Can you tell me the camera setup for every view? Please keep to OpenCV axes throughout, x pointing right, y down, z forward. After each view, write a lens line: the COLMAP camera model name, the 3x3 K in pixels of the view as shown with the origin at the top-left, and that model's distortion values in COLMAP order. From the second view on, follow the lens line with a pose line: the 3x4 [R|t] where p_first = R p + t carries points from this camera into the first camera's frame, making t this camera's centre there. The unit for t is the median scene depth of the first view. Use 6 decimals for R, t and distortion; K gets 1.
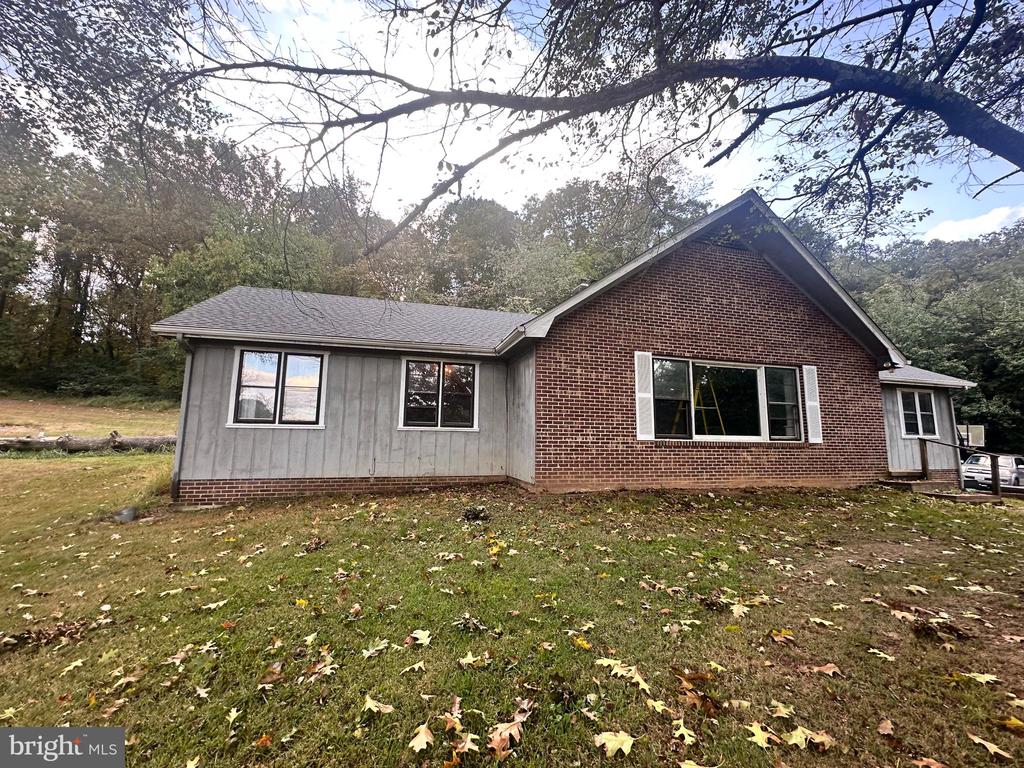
lens RADIAL K [[408.8, 0, 511.8], [0, 408.8, 383.1], [0, 0, 1]] dist [-0.004795, 0.001447]
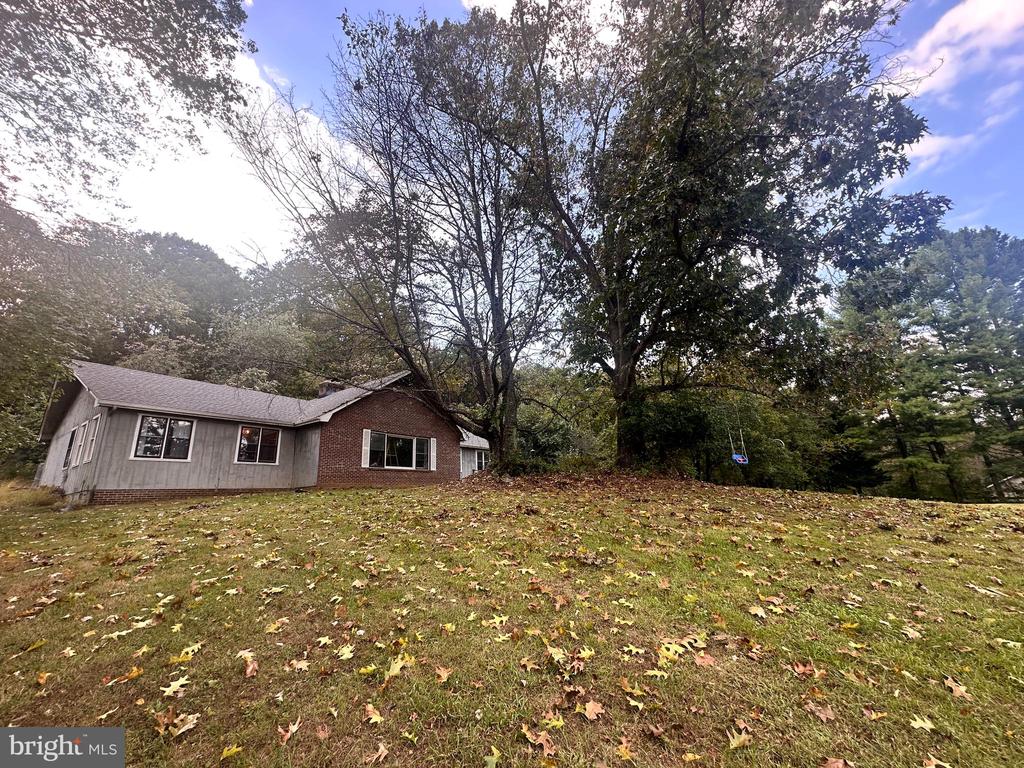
lens RADIAL K [[408.8, 0, 511.2], [0, 408.8, 391.4], [0, 0, 1]] dist [-0.004795, 0.001447]
pose [[0.762780, 0.116712, 0.636038, -0.509525], [-0.033227, 0.989352, -0.141696, 0.010895], [-0.645804, 0.086949, 0.758536, -1.199654]]
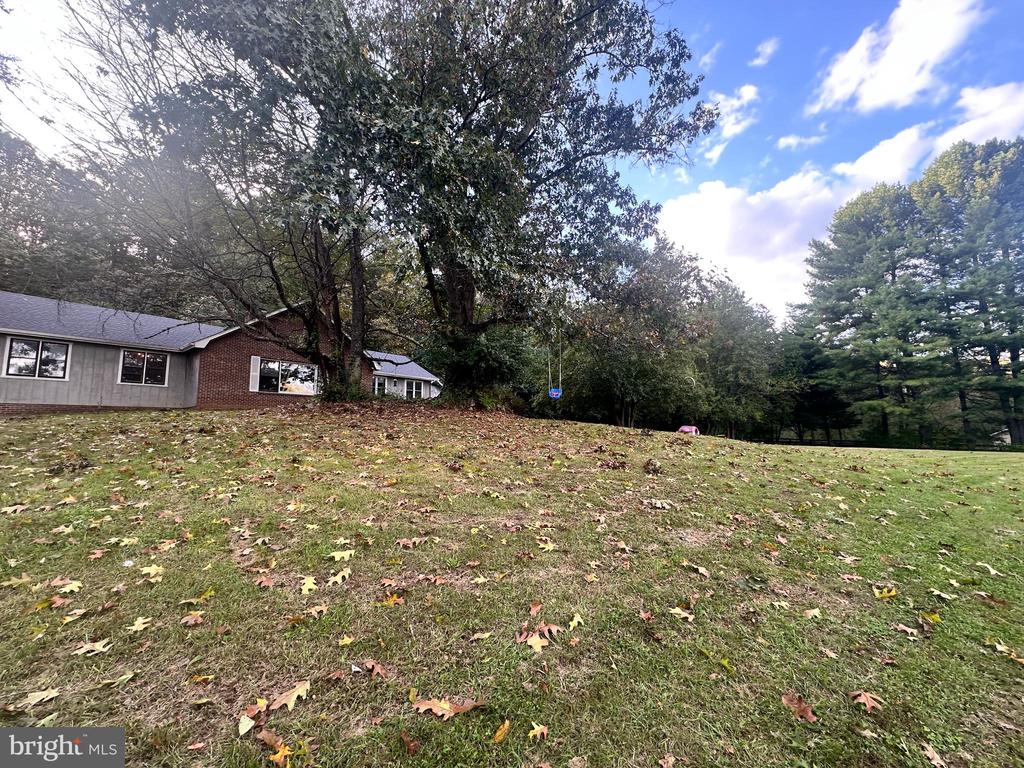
lens RADIAL K [[408.8, 0, 507.4], [0, 408.8, 390.5], [0, 0, 1]] dist [-0.004795, 0.001447]
pose [[0.805309, 0.035262, 0.591805, 0.086415], [-0.061484, 0.997814, 0.024212, -0.021324], [-0.589658, -0.055884, 0.805717, -1.725053]]
